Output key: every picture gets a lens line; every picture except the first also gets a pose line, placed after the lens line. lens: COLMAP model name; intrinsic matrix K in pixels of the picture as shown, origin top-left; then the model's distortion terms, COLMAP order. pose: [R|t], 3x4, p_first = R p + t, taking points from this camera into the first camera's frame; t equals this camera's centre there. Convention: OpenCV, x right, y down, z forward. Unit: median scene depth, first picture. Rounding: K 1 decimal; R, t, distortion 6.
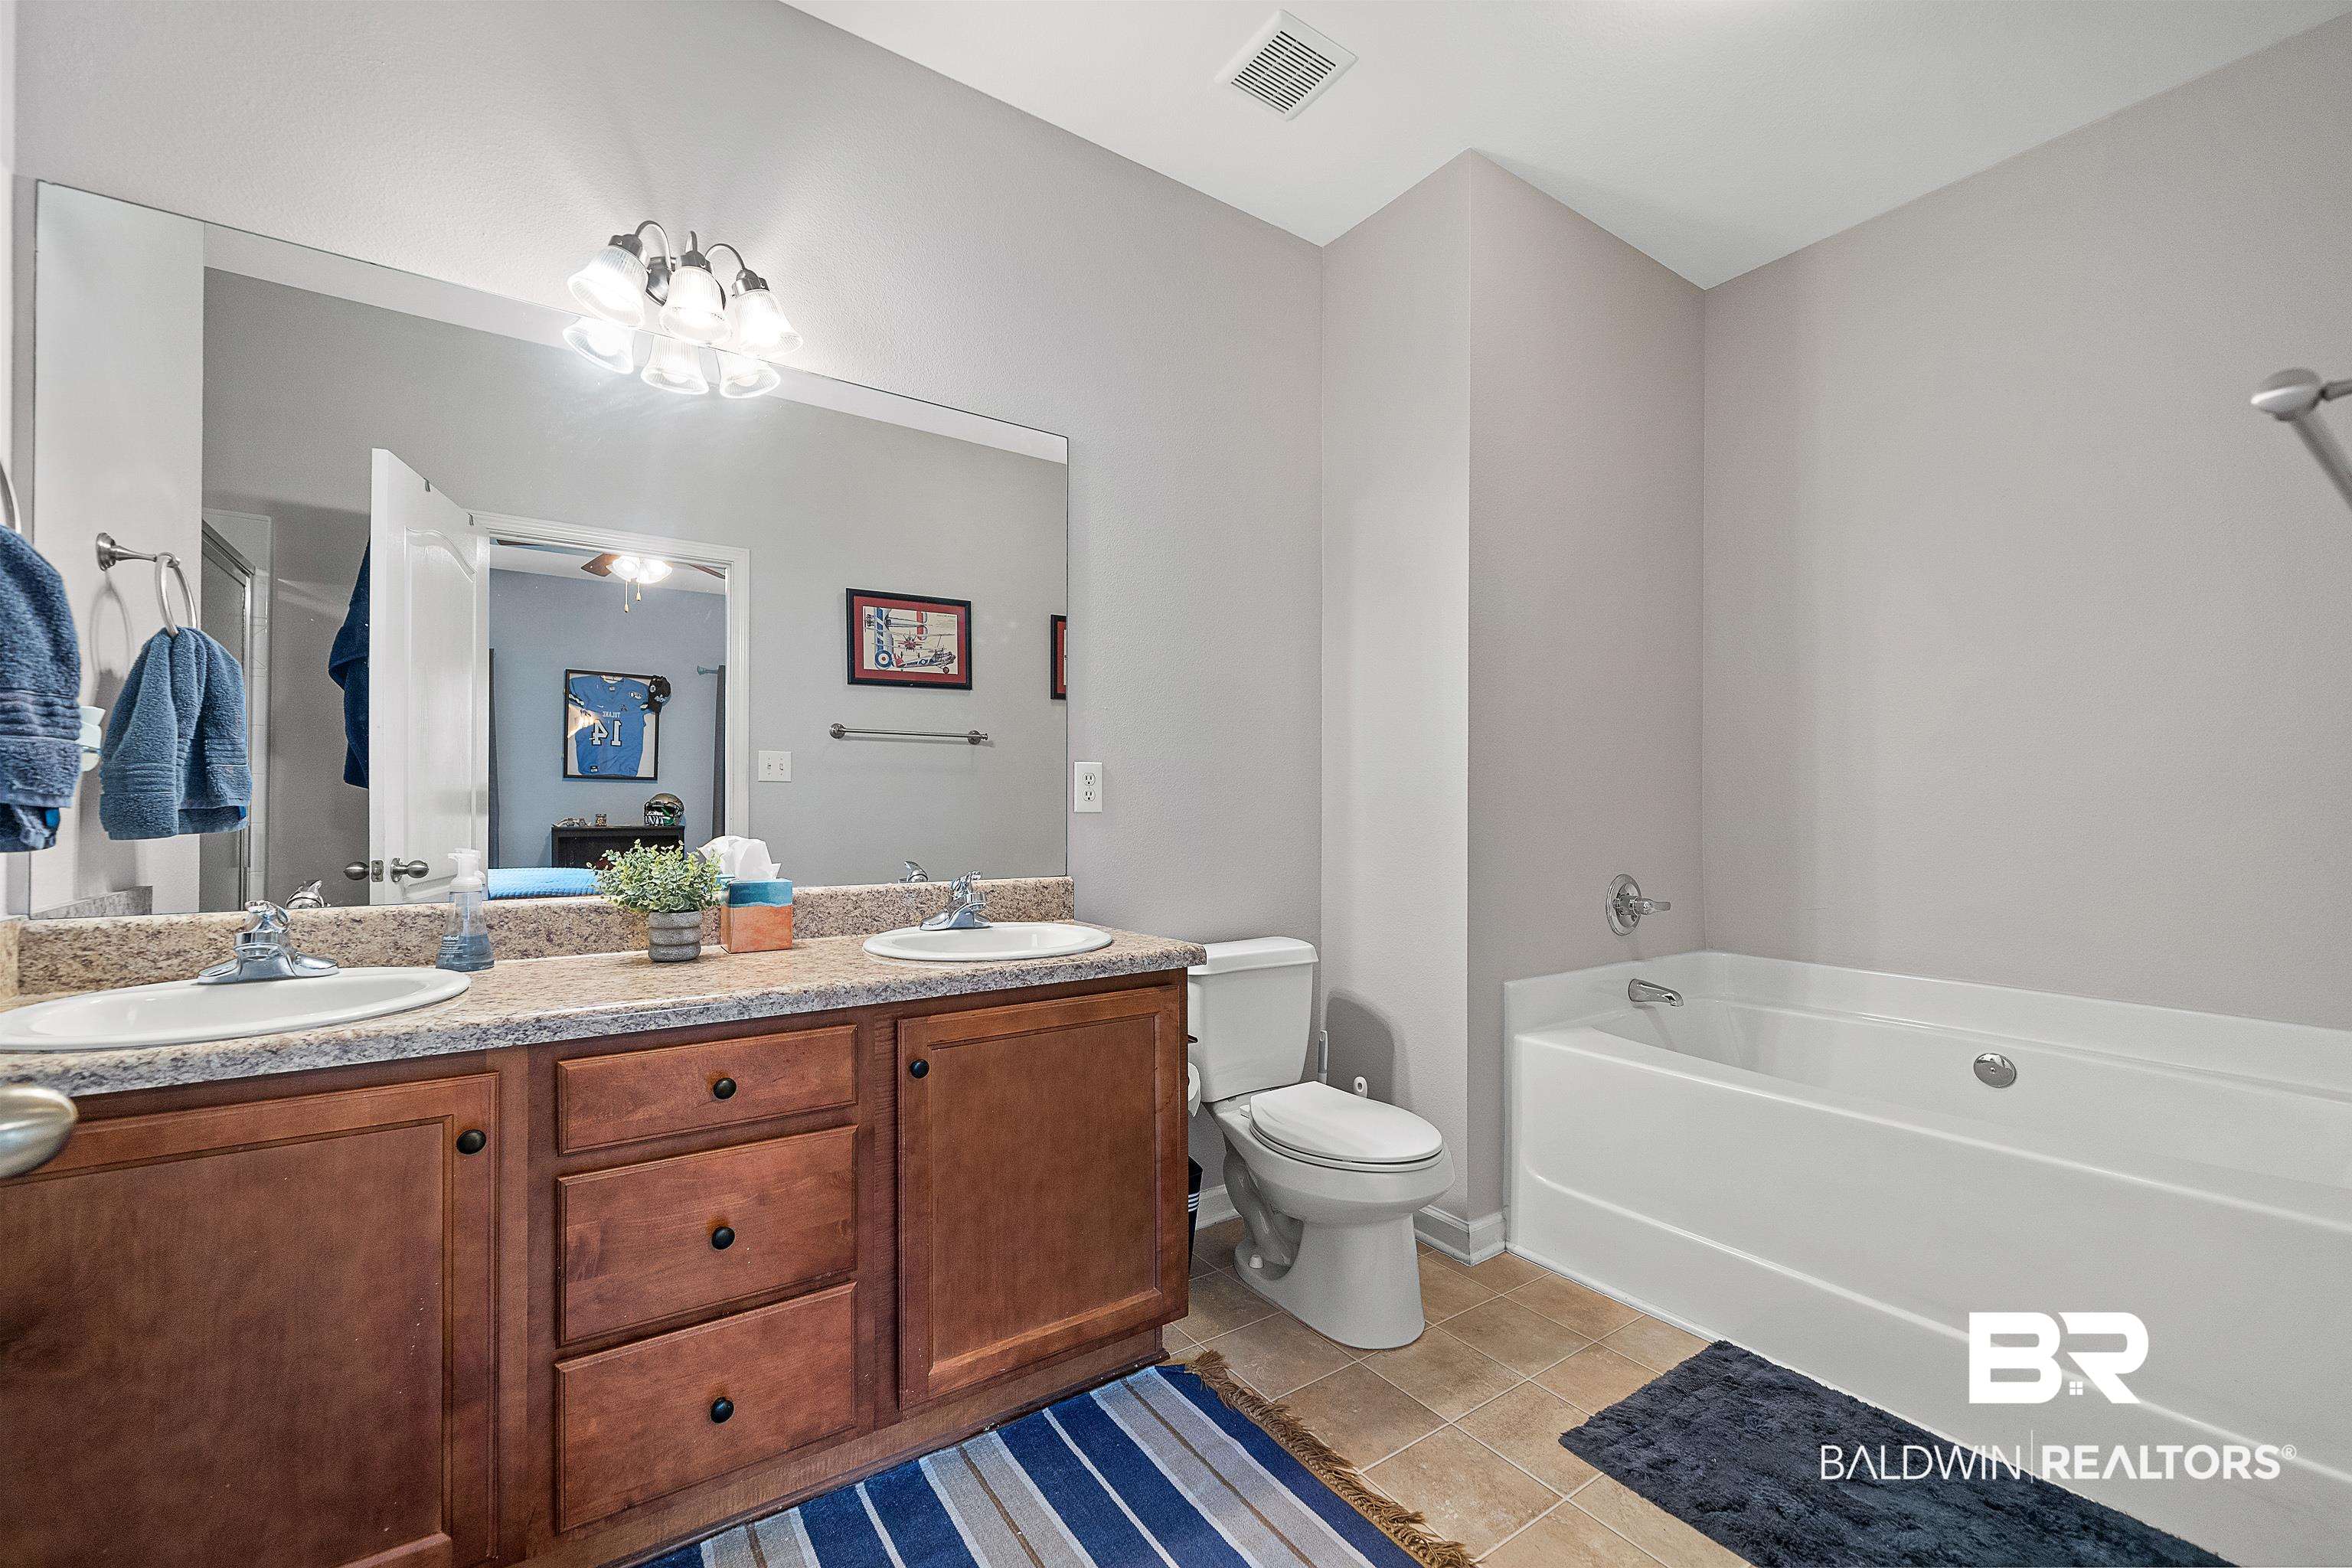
lens RADIAL K [[959.5, 0, 1170.1], [0, 959.5, 810.0], [0, 0, 1]] dist [-0.002115, -0.000394]
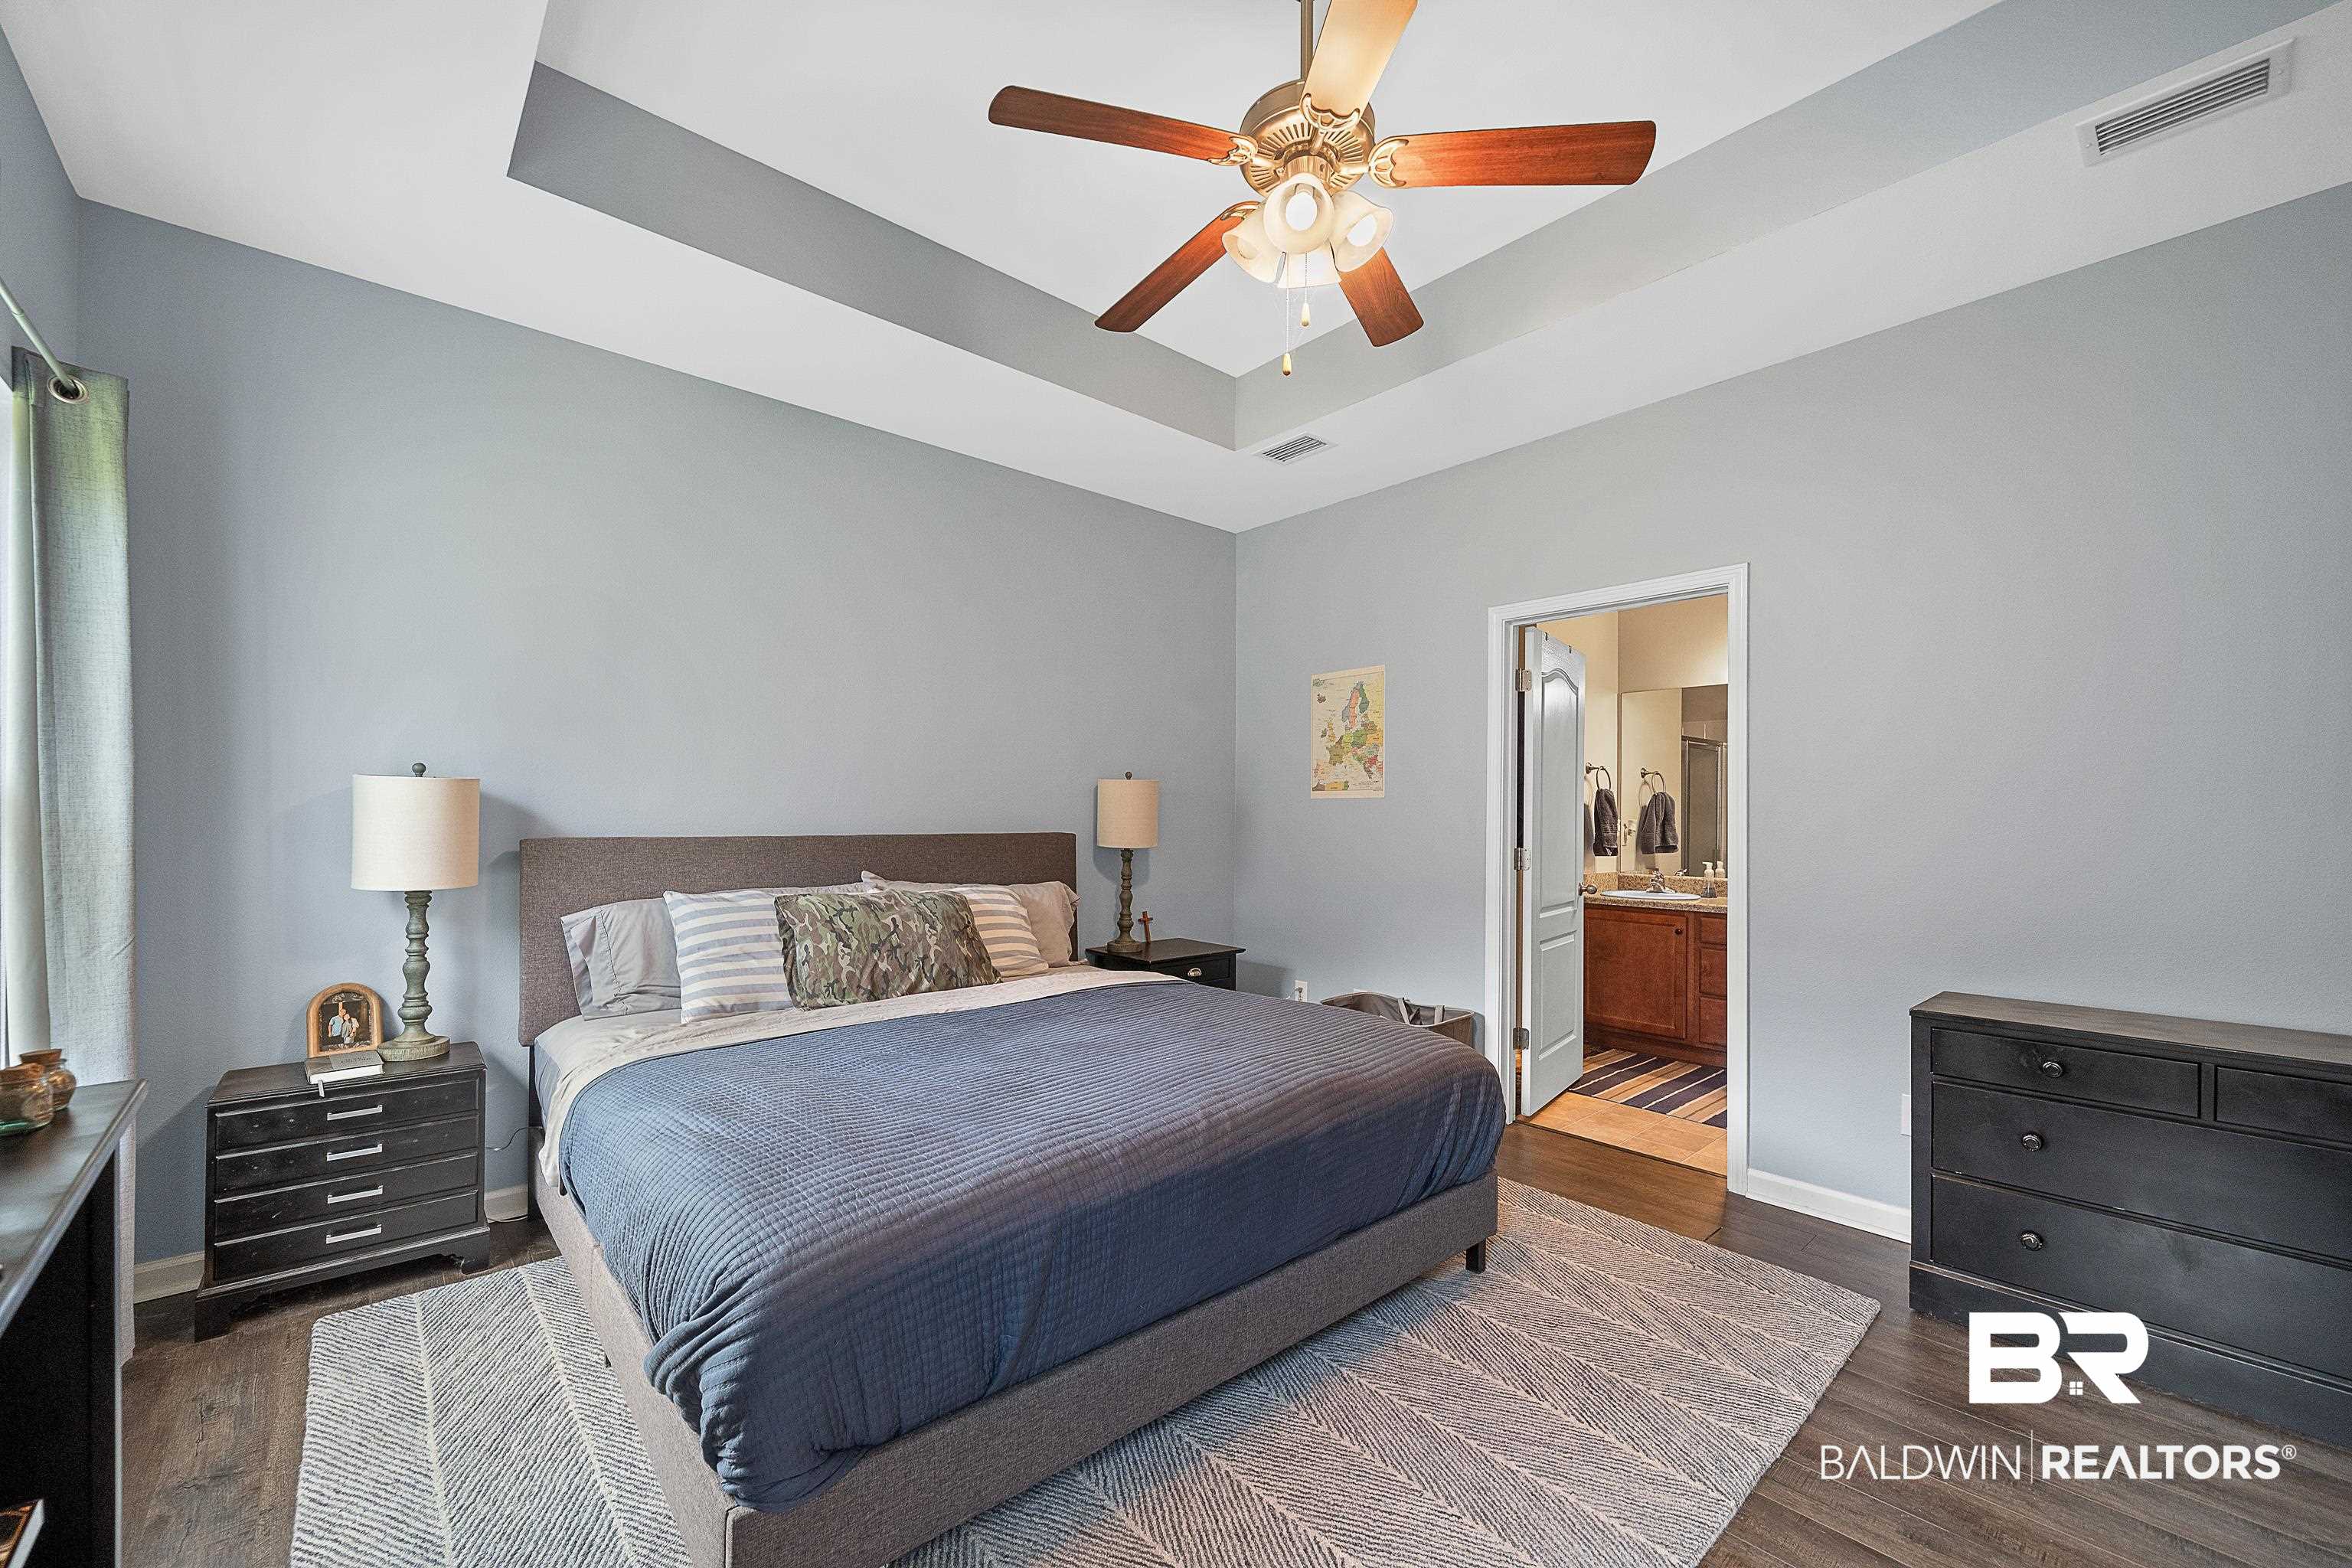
lens RADIAL K [[959.5, 0, 1170.1], [0, 959.5, 810.0], [0, 0, 1]] dist [-0.002115, -0.000394]
pose [[0.112703, -0.011672, -0.993560, 2.929544], [-0.009780, 0.999870, -0.012855, -0.091533], [0.993581, 0.011166, 0.112574, -1.528559]]
